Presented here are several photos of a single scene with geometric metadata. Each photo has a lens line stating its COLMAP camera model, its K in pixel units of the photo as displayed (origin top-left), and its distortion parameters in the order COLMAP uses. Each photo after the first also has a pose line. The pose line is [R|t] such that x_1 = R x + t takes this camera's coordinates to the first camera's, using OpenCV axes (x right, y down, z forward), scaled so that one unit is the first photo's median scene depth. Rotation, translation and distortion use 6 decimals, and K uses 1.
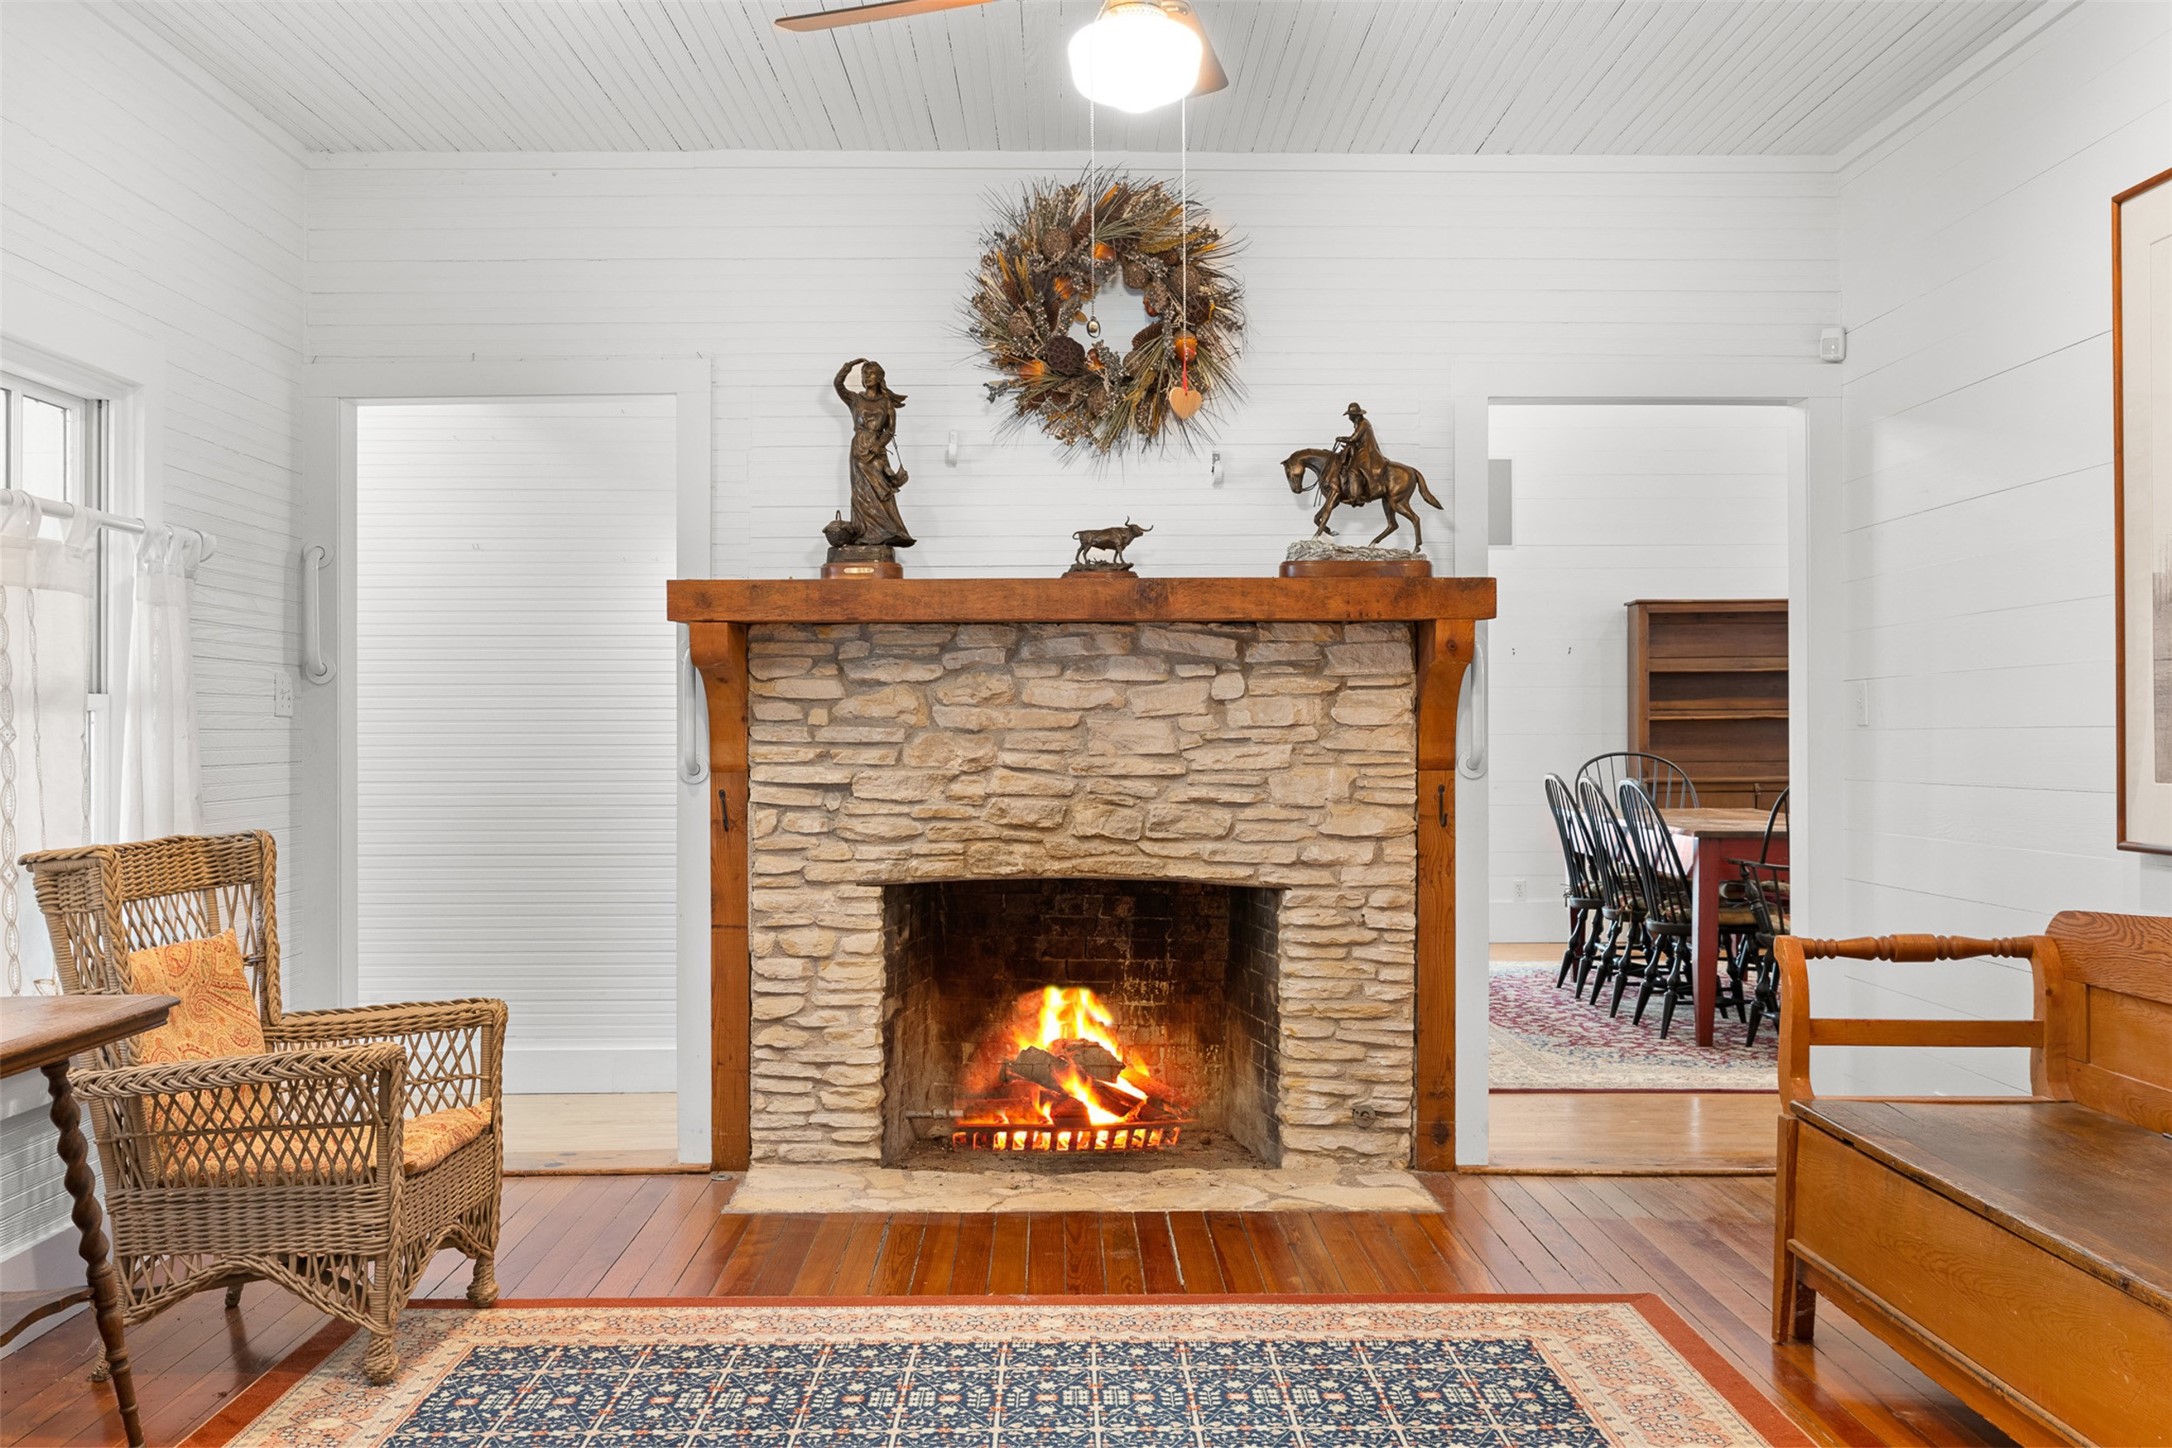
lens RADIAL K [[2101.8, 0, 1086.4], [0, 2101.8, 714.6], [0, 0, 1]] dist [-0.003958, 0.000000]
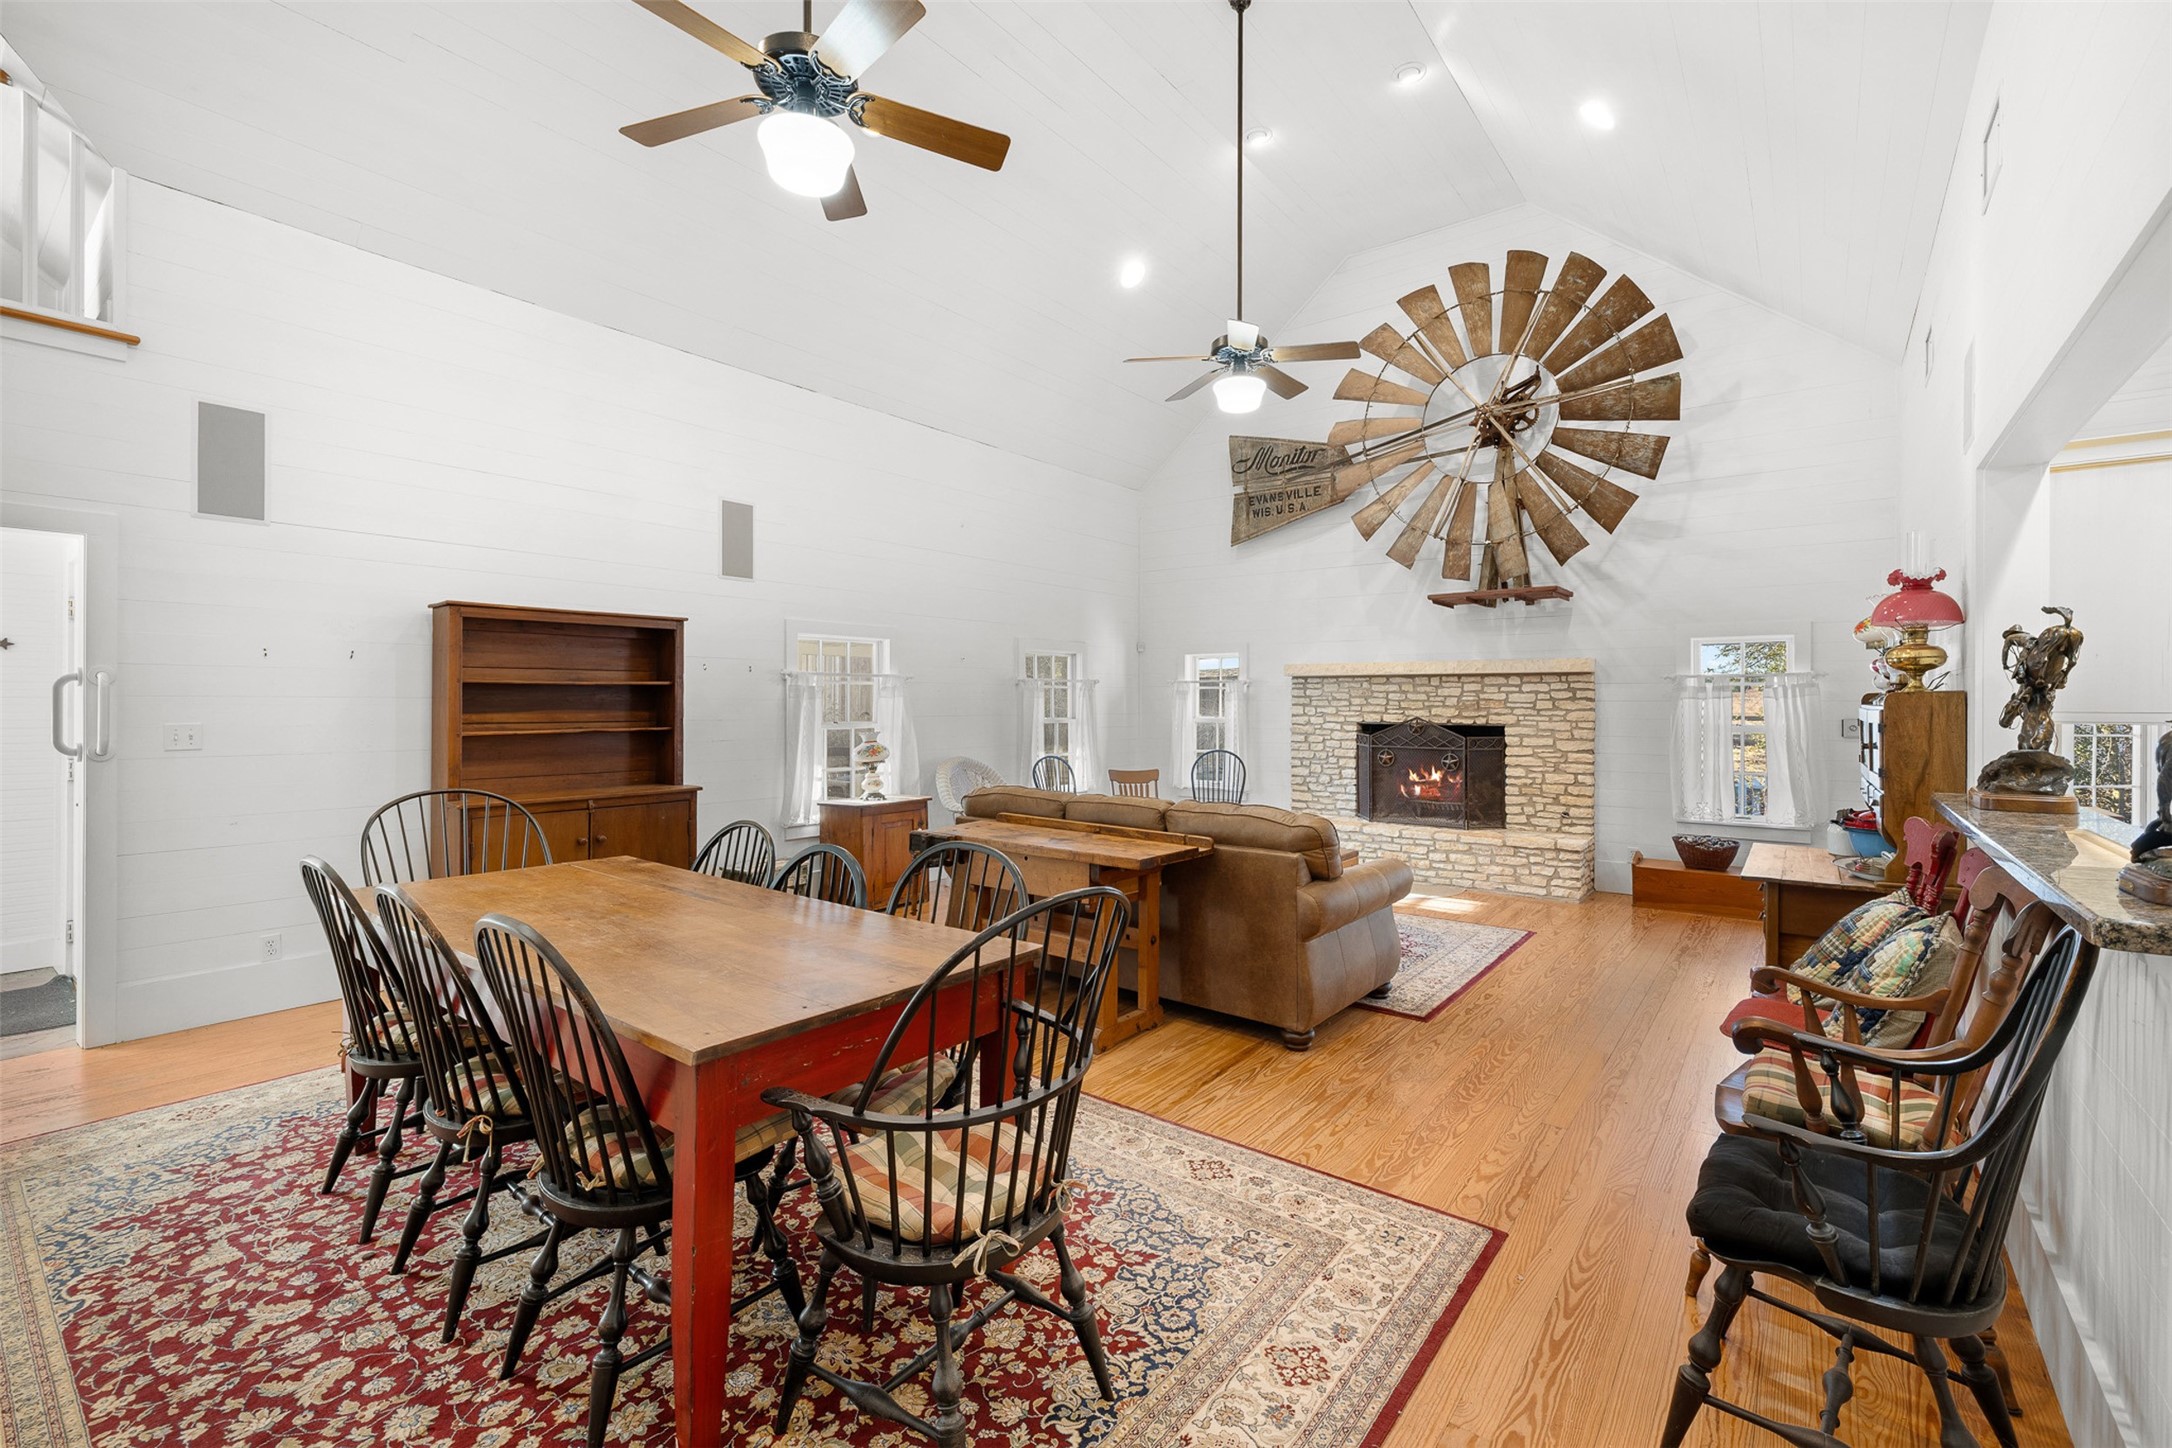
lens RADIAL K [[924.2, 0, 1075.8], [0, 924.2, 711.5], [0, 0, 1]] dist [0.000417, 0.000535]
pose [[0.629687, 0.000380, 0.776849, 0.262503], [-0.013252, 0.999860, 0.010253, -0.032170], [-0.776736, -0.016751, 0.629604, 1.140174]]
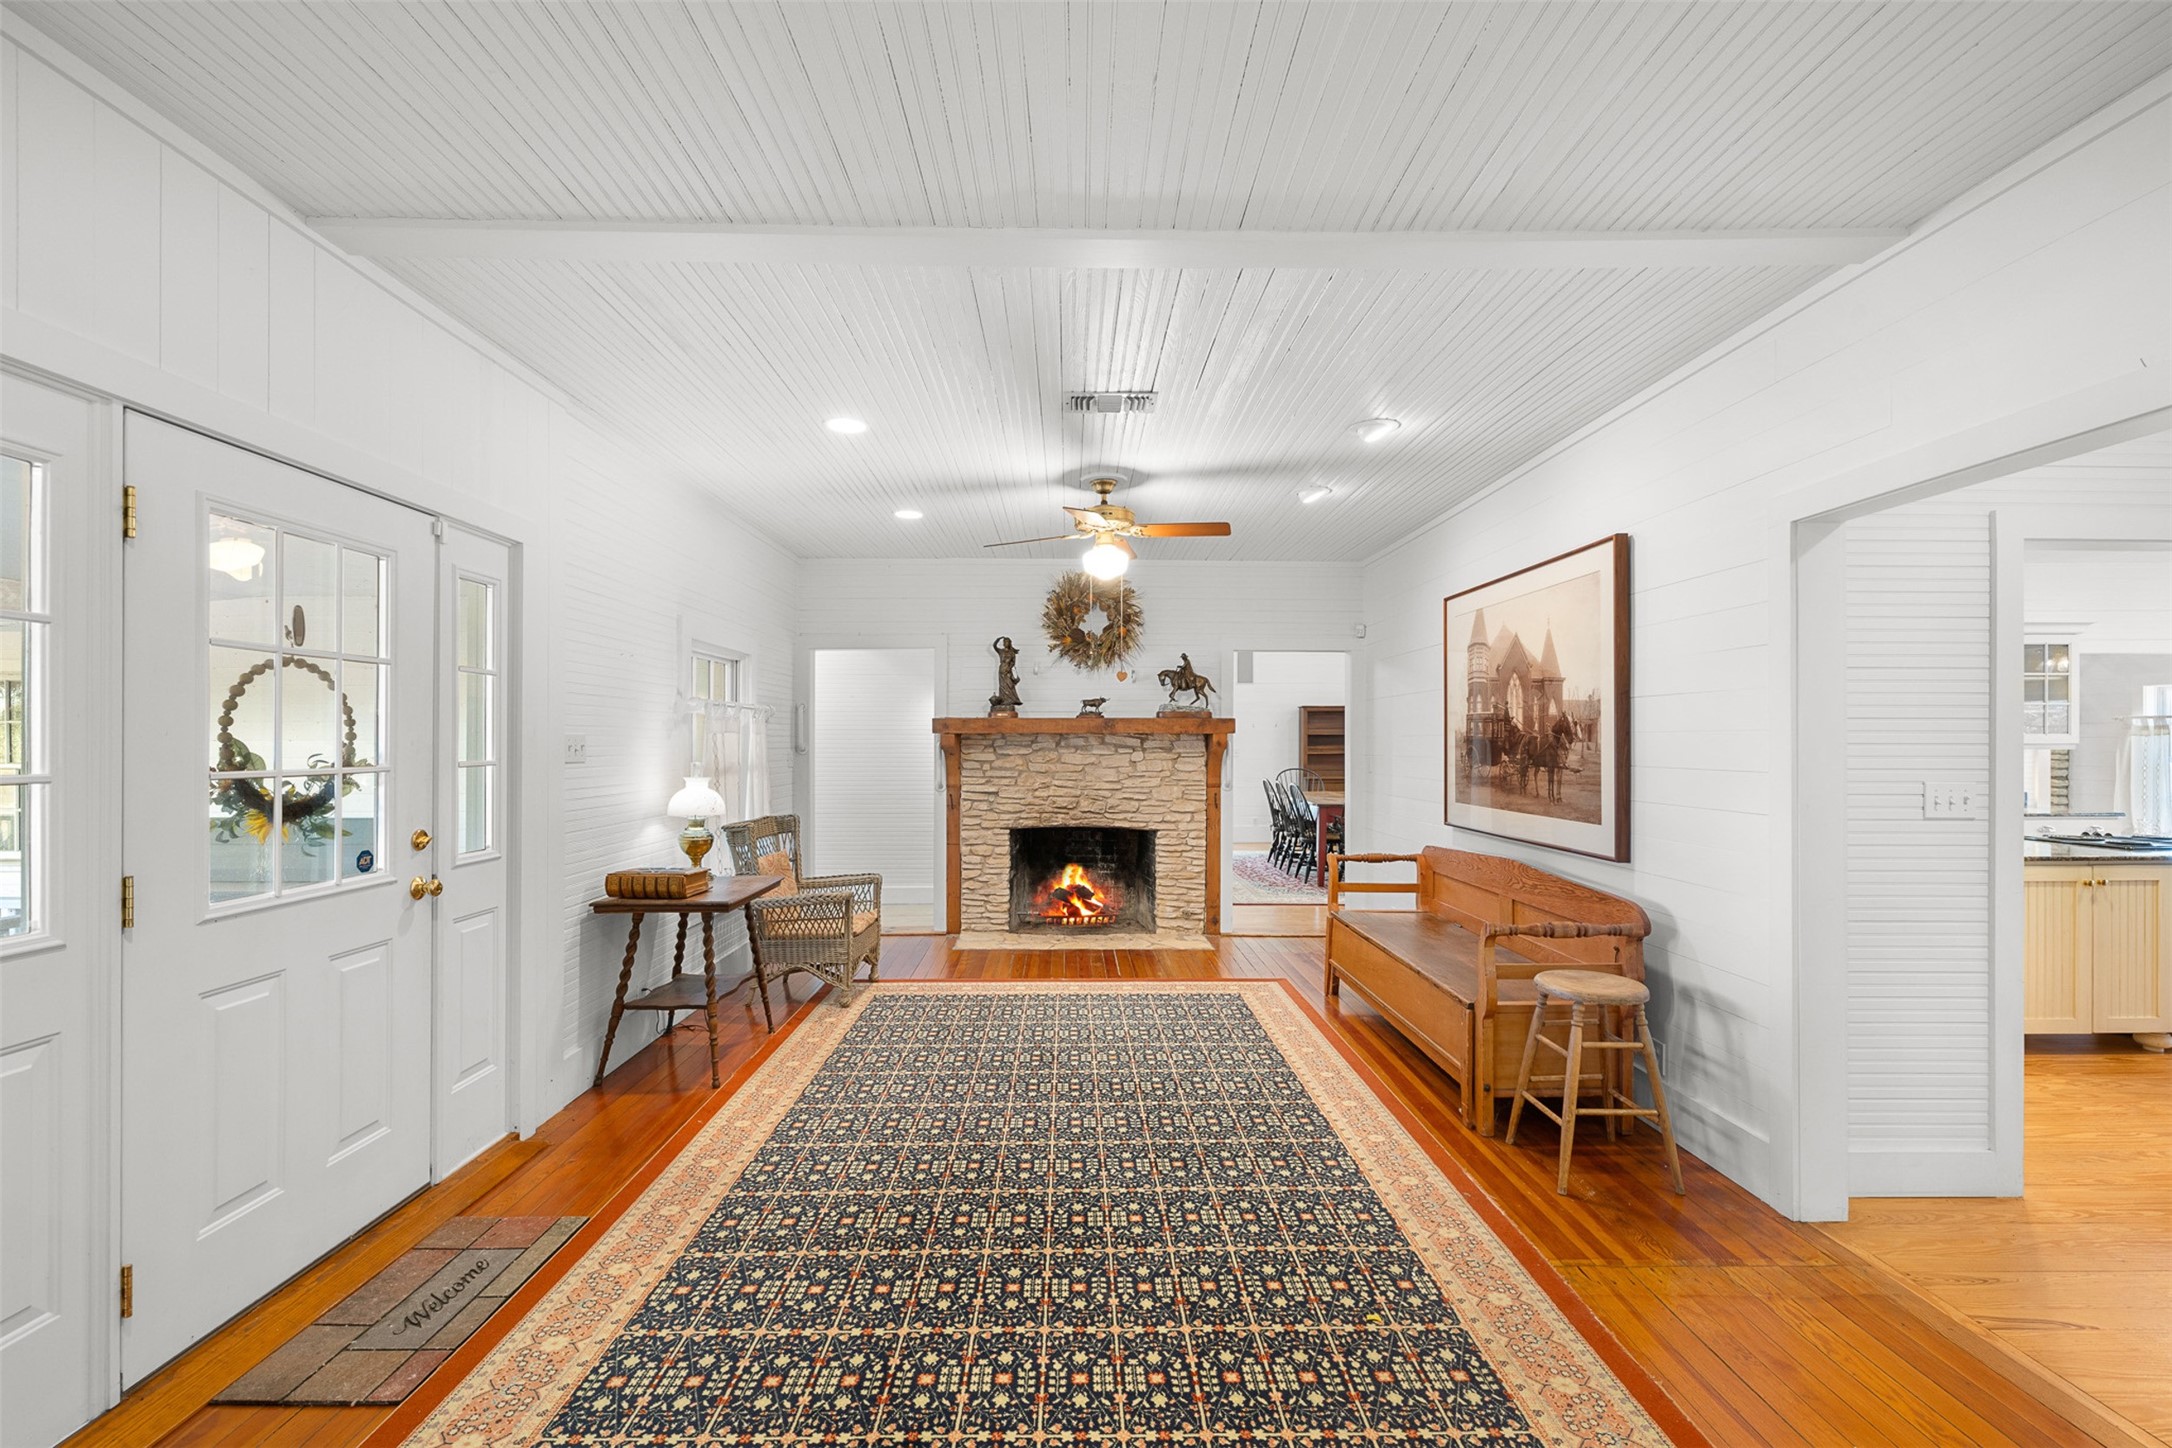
lens RADIAL K [[924.2, 0, 1080.3], [0, 924.2, 741.5], [0, 0, 1]] dist [0.000417, 0.000535]
pose [[0.999988, 0.003750, 0.003225, -0.010340], [-0.003783, 0.999941, 0.010168, -0.045608], [-0.003187, -0.010180, 0.999943, -0.198086]]
